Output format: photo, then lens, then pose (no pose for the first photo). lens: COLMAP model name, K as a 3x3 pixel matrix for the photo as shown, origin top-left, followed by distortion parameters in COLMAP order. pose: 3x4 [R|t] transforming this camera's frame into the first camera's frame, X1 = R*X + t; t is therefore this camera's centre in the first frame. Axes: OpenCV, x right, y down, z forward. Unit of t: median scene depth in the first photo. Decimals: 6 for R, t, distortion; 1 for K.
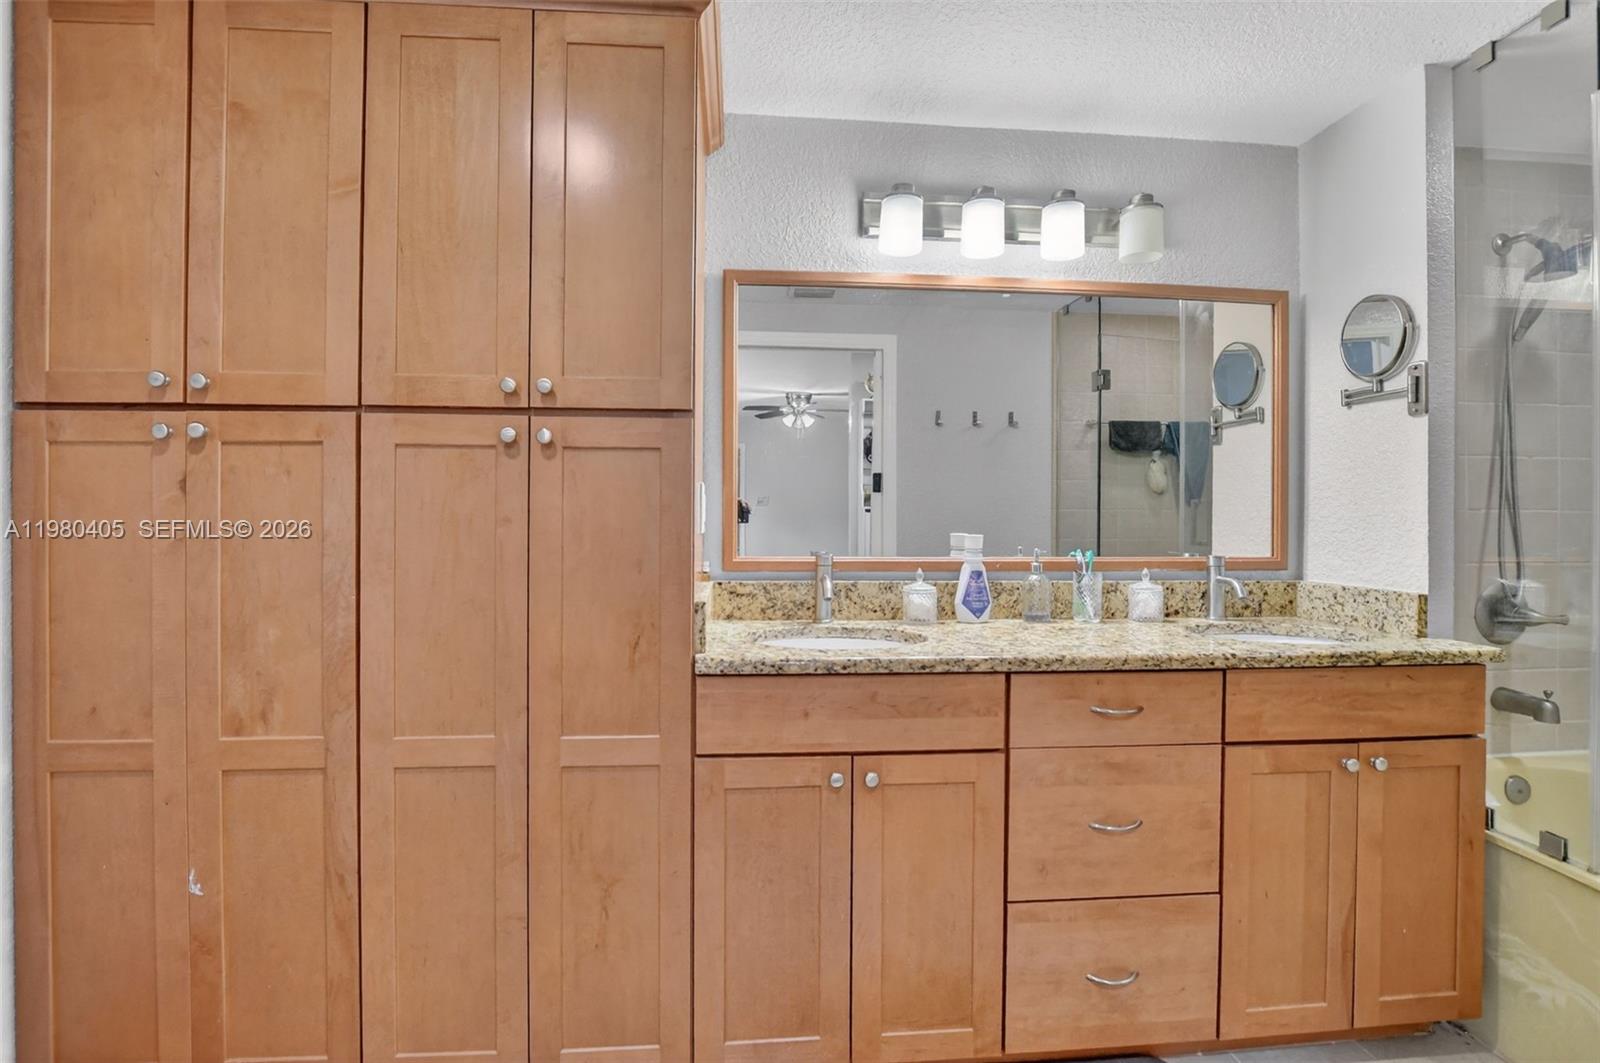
lens RADIAL K [[748.7, 0, 808.0], [0, 748.7, 532.8], [0, 0, 1]] dist [-0.027960, 0.004054]
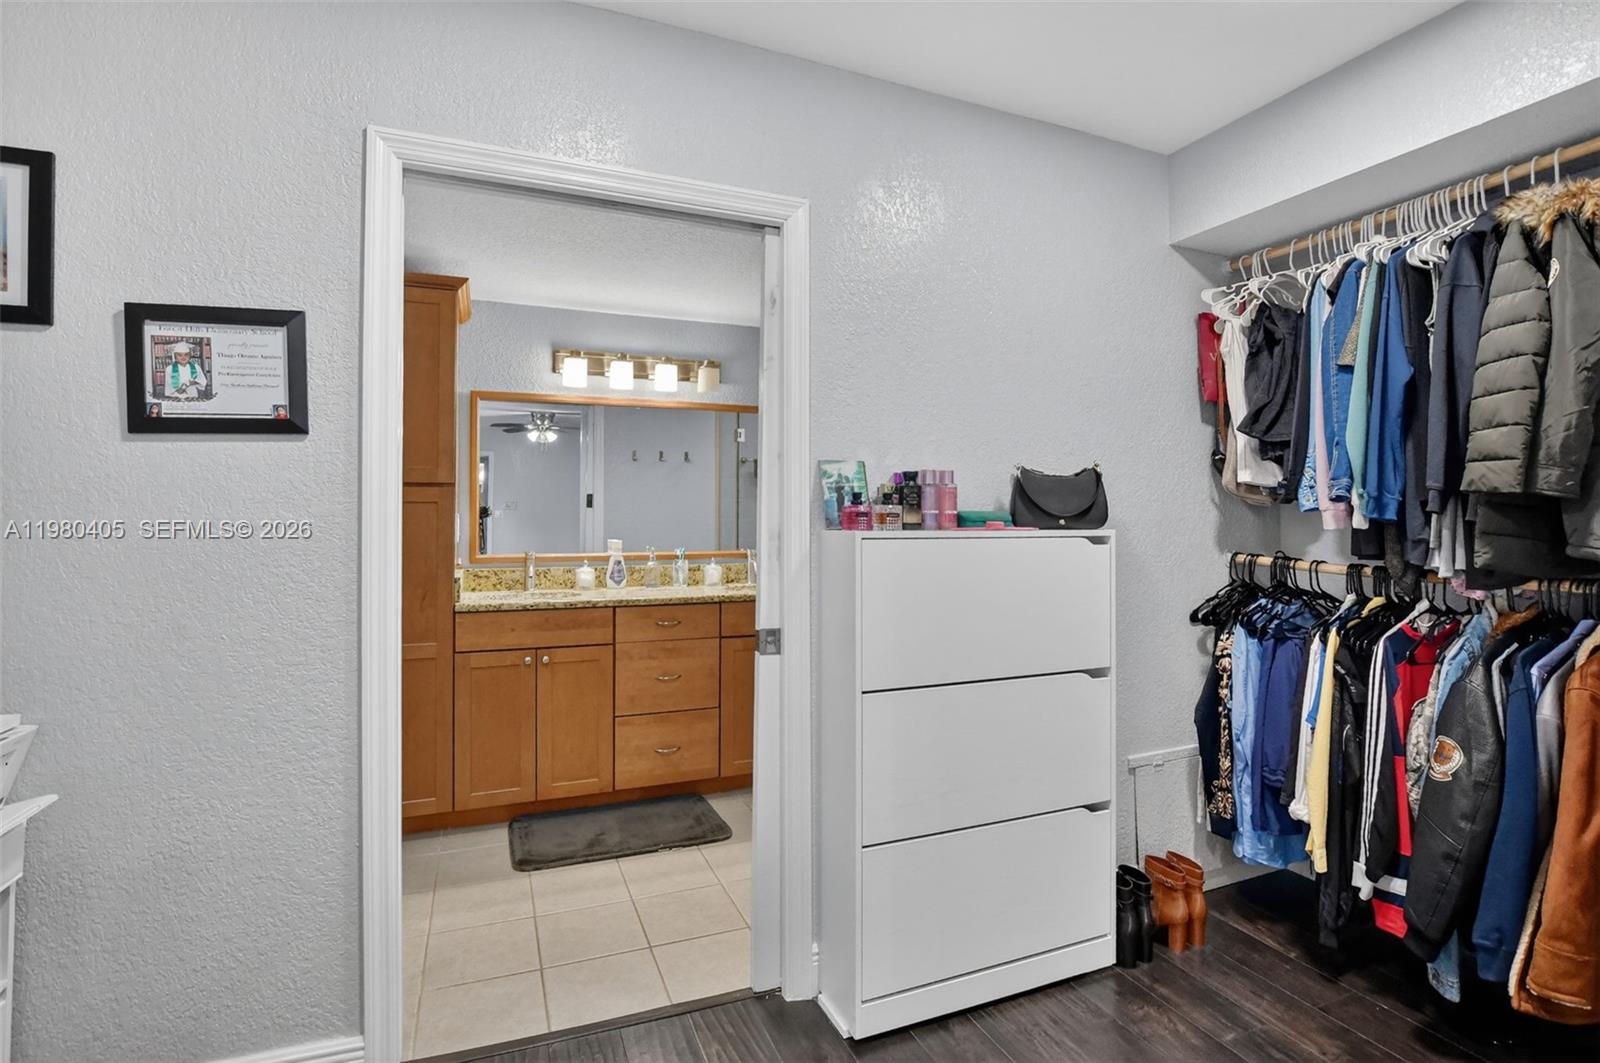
lens RADIAL K [[748.7, 0, 794.9], [0, 748.7, 507.8], [0, 0, 1]] dist [-0.027960, 0.004054]
pose [[0.956265, -0.002739, 0.292490, 0.136920], [0.011628, 0.999522, -0.028658, -0.027063], [-0.292272, 0.030805, 0.955839, -1.172103]]
